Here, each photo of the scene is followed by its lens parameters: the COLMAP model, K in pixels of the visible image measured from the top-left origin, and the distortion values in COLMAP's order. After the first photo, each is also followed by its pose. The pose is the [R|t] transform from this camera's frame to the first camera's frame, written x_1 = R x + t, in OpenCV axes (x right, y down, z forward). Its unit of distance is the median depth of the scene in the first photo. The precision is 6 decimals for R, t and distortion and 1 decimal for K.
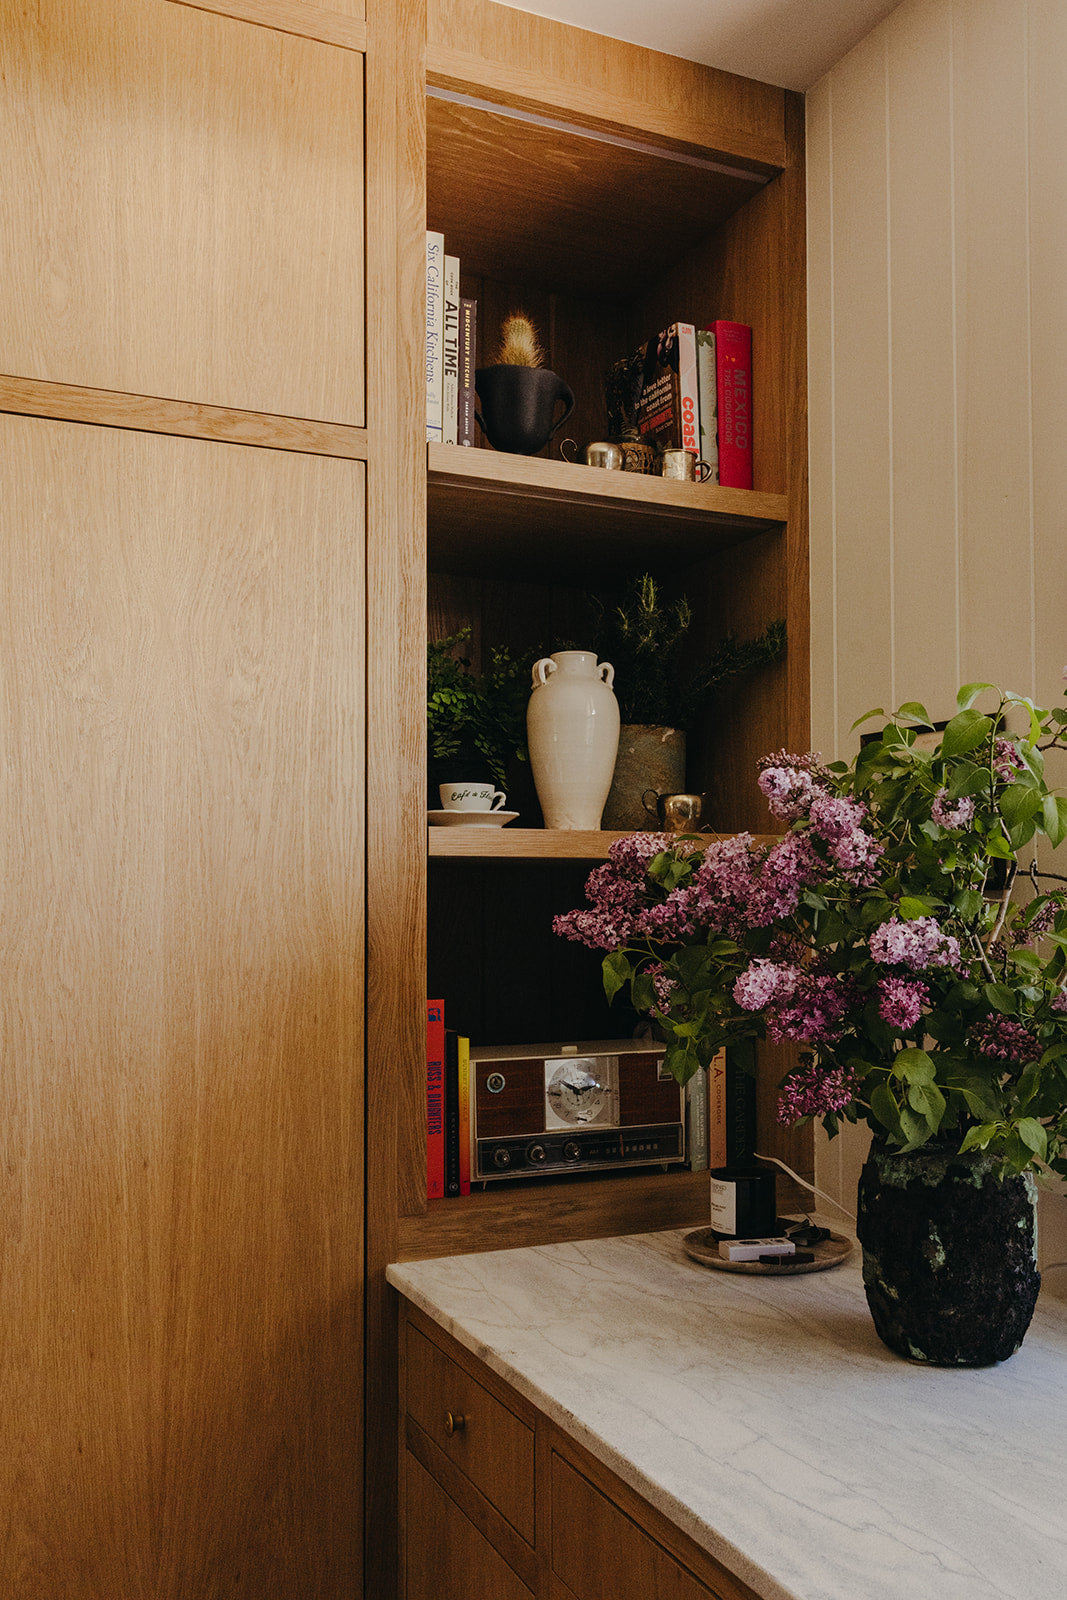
lens RADIAL K [[1420.6, 0, 663.8], [0, 1420.6, 866.9], [0, 0, 1]] dist [0.003446, -0.000529]
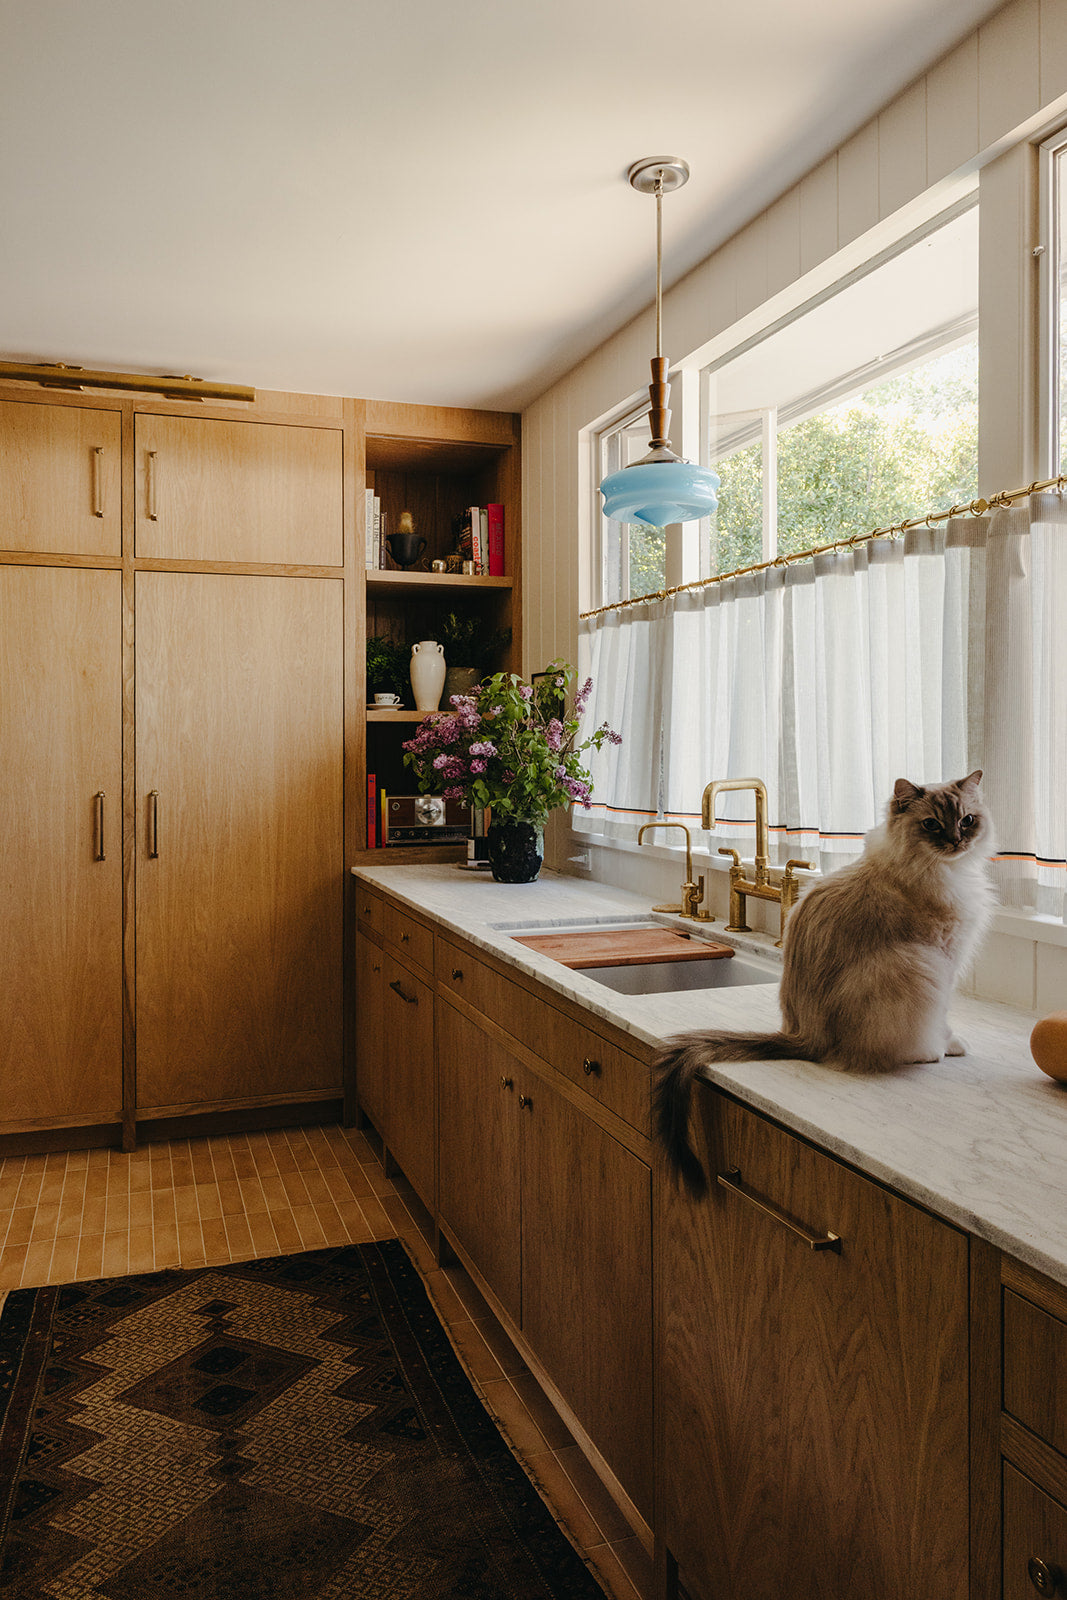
lens RADIAL K [[1168.2, 0, 524.1], [0, 1168.2, 751.7], [0, 0, 1]] dist [-0.006510, 0.009967]
pose [[0.990175, 0.004541, -0.139759, 0.435526], [-0.000343, 0.999548, 0.030049, -0.016140], [0.139832, -0.029706, 0.989729, -1.152919]]
